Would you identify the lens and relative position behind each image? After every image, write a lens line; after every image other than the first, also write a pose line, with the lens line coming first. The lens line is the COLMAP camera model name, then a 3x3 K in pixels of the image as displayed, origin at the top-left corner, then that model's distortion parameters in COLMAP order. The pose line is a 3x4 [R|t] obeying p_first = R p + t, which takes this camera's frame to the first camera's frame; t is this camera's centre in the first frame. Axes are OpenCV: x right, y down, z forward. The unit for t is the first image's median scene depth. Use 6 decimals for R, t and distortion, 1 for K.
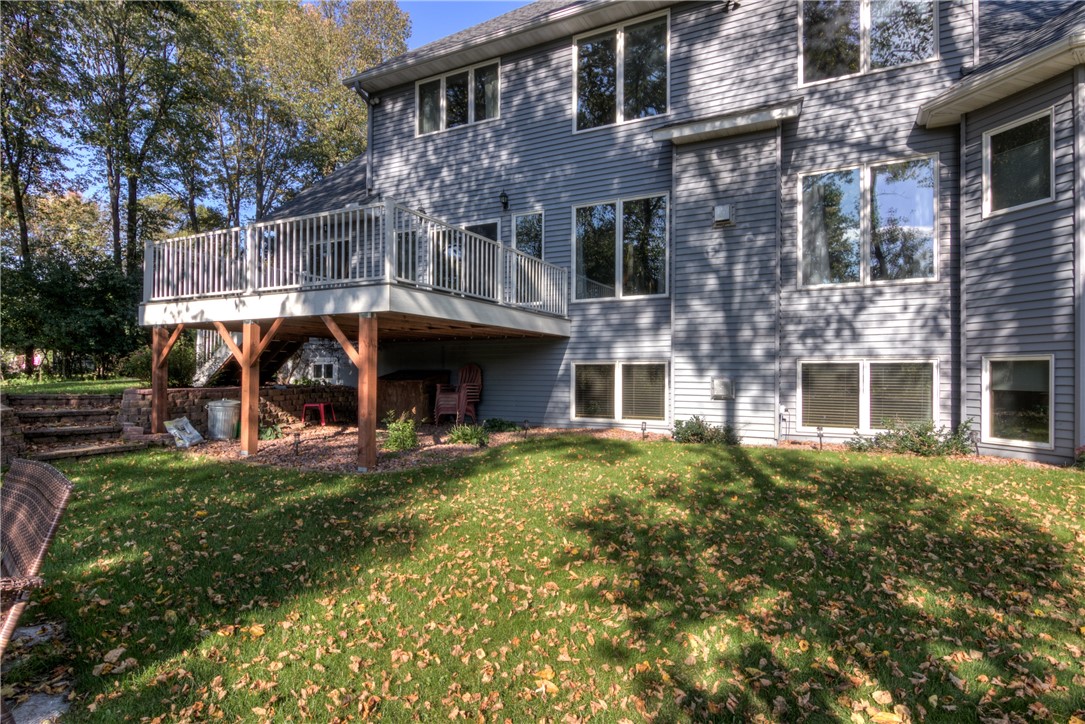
lens RADIAL K [[563.1, 0, 551.8], [0, 563.1, 366.5], [0, 0, 1]] dist [-0.003101, -0.007200]
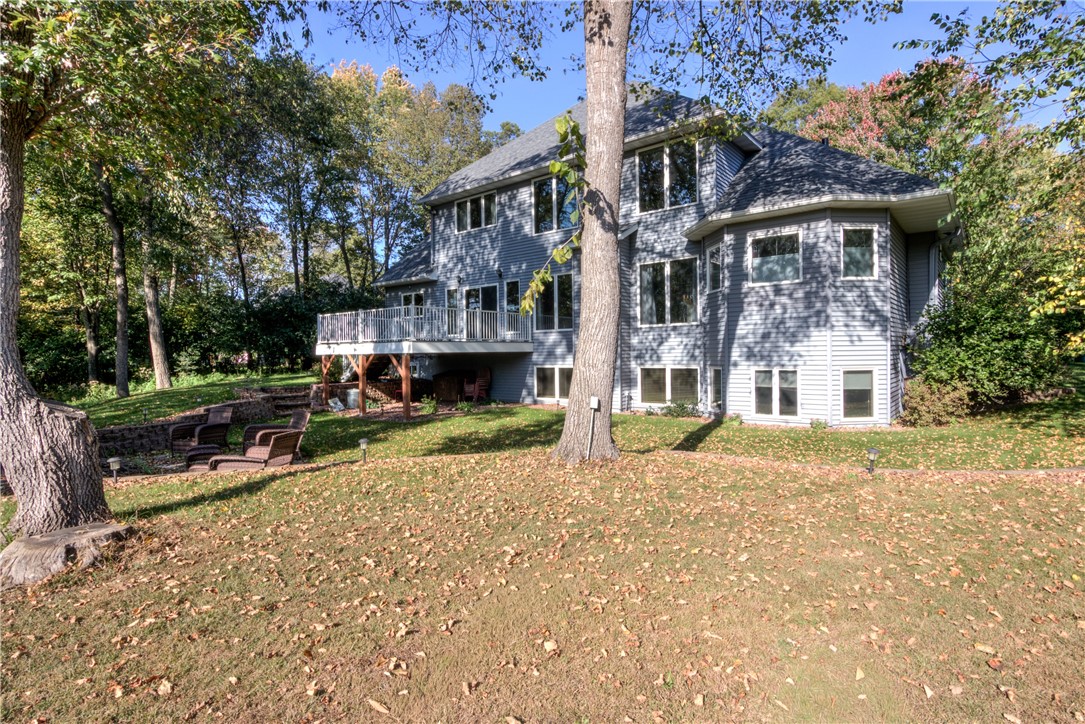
lens RADIAL K [[555.7, 0, 534.7], [0, 555.7, 372.8], [0, 0, 1]] dist [0.001167, 0.000077]
pose [[0.969896, 0.002383, -0.243509, 0.457573], [0.006478, 0.999346, 0.035582, -0.056901], [0.243435, -0.036088, 0.969246, -0.665124]]
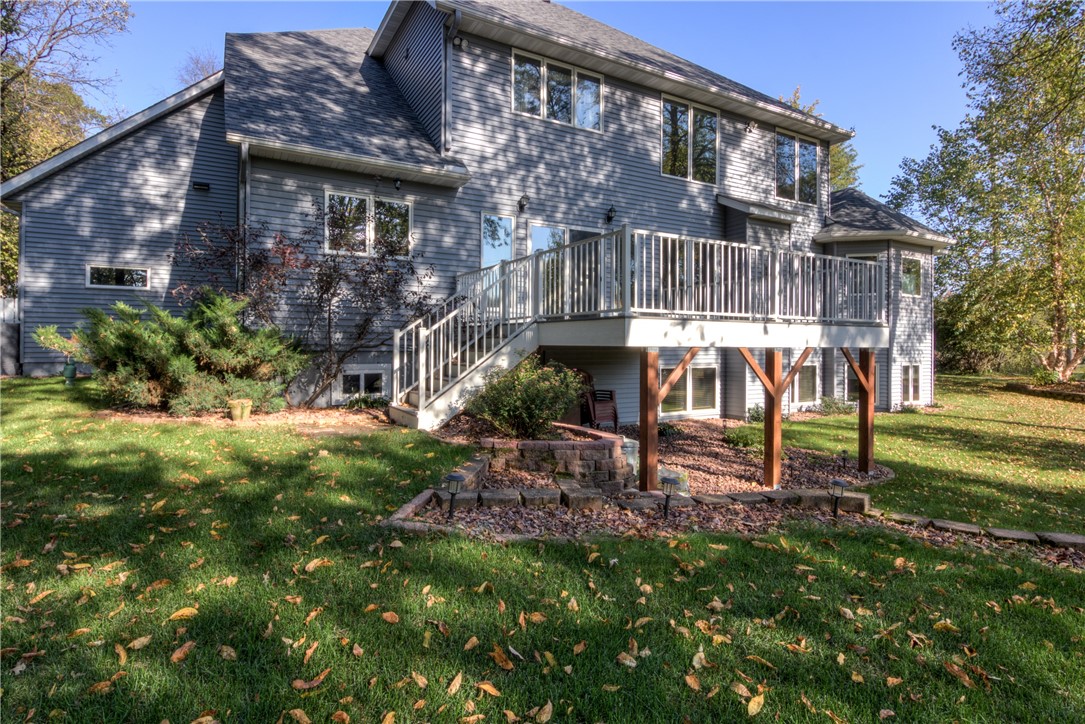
lens RADIAL K [[563.1, 0, 538.4], [0, 563.1, 353.2], [0, 0, 1]] dist [-0.003101, -0.007200]
pose [[0.561257, -0.002428, 0.827638, -1.044712], [-0.006115, 0.999956, 0.007080, -0.050563], [-0.827619, -0.009034, 0.561218, 0.519439]]
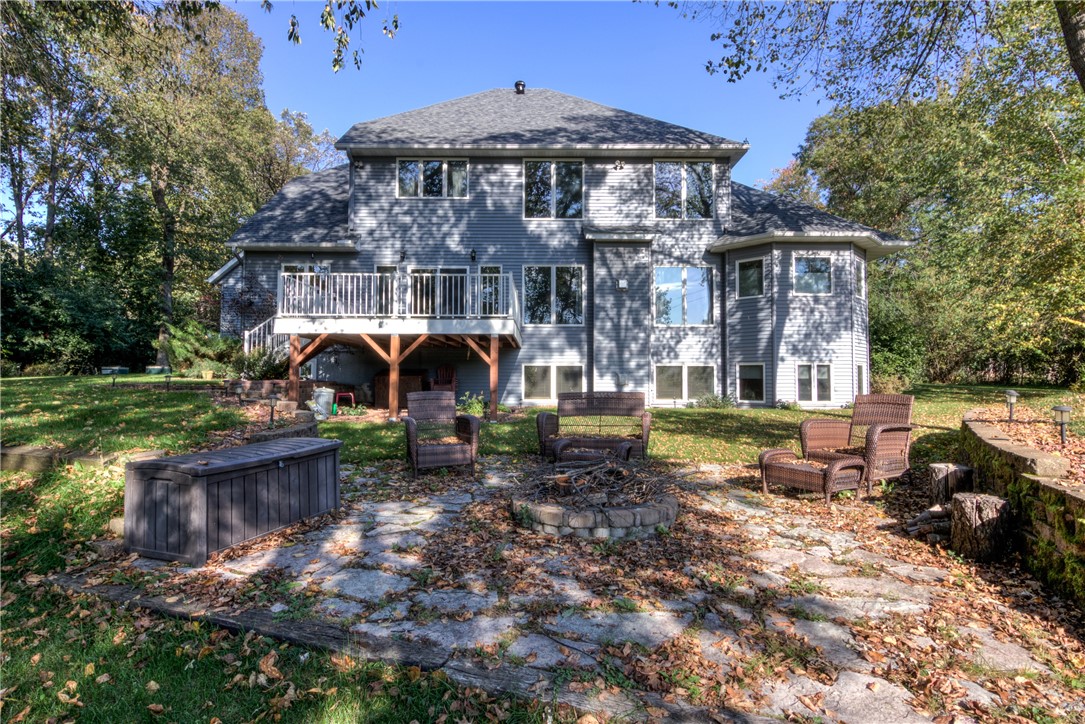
lens RADIAL K [[563.1, 0, 542.0], [0, 563.1, 366.6], [0, 0, 1]] dist [-0.003101, -0.007200]
pose [[0.896439, 0.021811, 0.442629, -0.569194], [-0.008903, 0.999473, -0.031219, 0.037260], [-0.443077, 0.024045, 0.896161, -0.415154]]
